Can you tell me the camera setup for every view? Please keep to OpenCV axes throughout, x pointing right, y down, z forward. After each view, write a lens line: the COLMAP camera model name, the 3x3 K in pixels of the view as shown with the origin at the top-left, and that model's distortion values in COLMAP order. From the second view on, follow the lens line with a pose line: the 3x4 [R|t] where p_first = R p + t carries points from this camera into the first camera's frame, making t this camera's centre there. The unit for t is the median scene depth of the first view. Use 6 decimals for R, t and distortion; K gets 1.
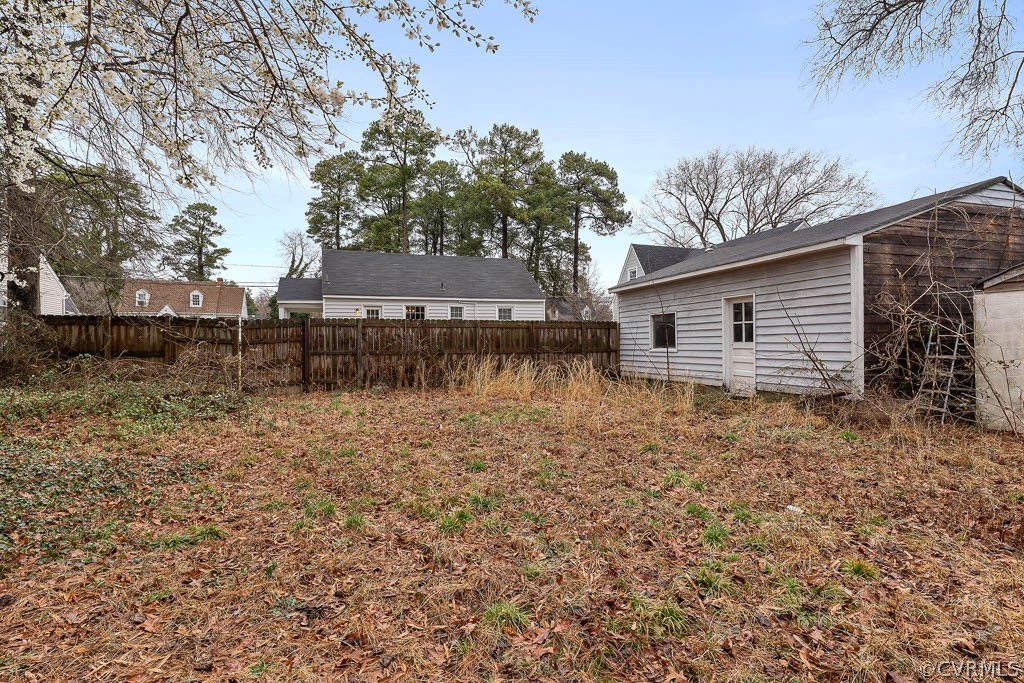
lens RADIAL K [[506.9, 0, 522.2], [0, 506.9, 347.1], [0, 0, 1]] dist [0.000677, 0.000209]
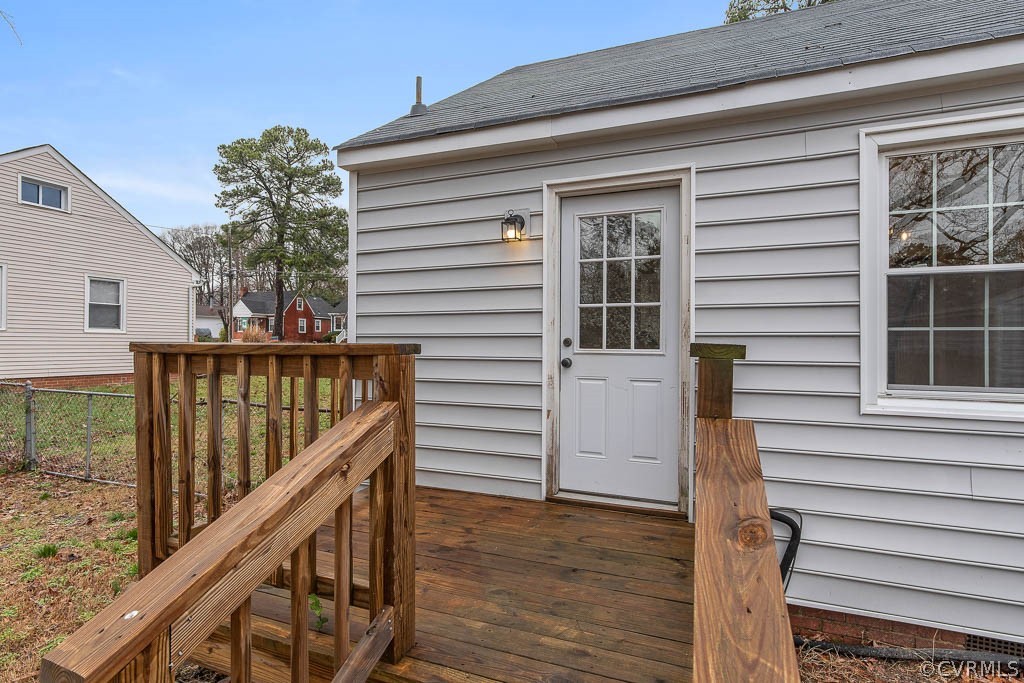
lens RADIAL K [[506.9, 0, 510.6], [0, 506.9, 339.8], [0, 0, 1]] dist [0.000677, 0.000209]
pose [[0.739522, 0.010235, -0.673055, -0.080519], [-0.019934, 0.999779, -0.006698, -0.013377], [0.672837, 0.018370, 0.739562, 0.319986]]
